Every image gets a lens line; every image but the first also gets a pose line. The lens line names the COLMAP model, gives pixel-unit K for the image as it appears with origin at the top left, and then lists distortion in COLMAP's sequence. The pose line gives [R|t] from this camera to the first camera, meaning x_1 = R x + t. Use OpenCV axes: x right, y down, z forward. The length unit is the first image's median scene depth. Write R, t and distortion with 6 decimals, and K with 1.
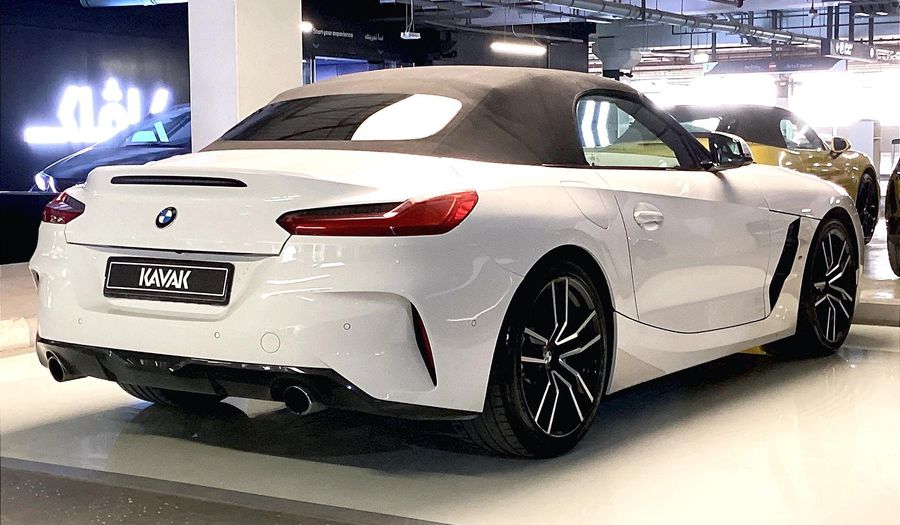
lens RADIAL K [[1537.6, 0, 448.8], [0, 1537.6, 265.5], [0, 0, 1]] dist [0.167265, 0.000000]
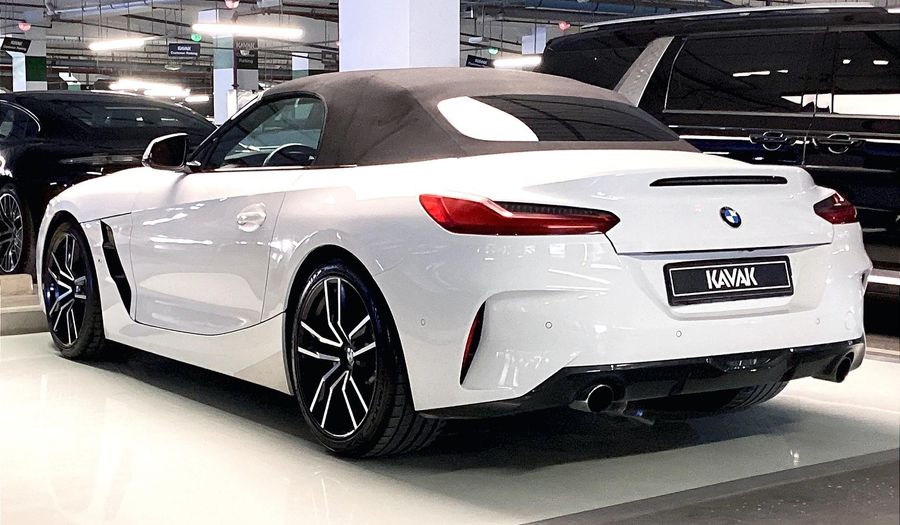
lens RADIAL K [[1537.6, 0, 458.0], [0, 1537.6, 265.7], [0, 0, 1]] dist [0.167265, 0.000000]
pose [[0.330074, -0.073756, 0.941069, -1.183785], [0.075035, 0.995838, 0.051730, -0.064694], [-0.940968, 0.053539, 0.334235, 0.833989]]
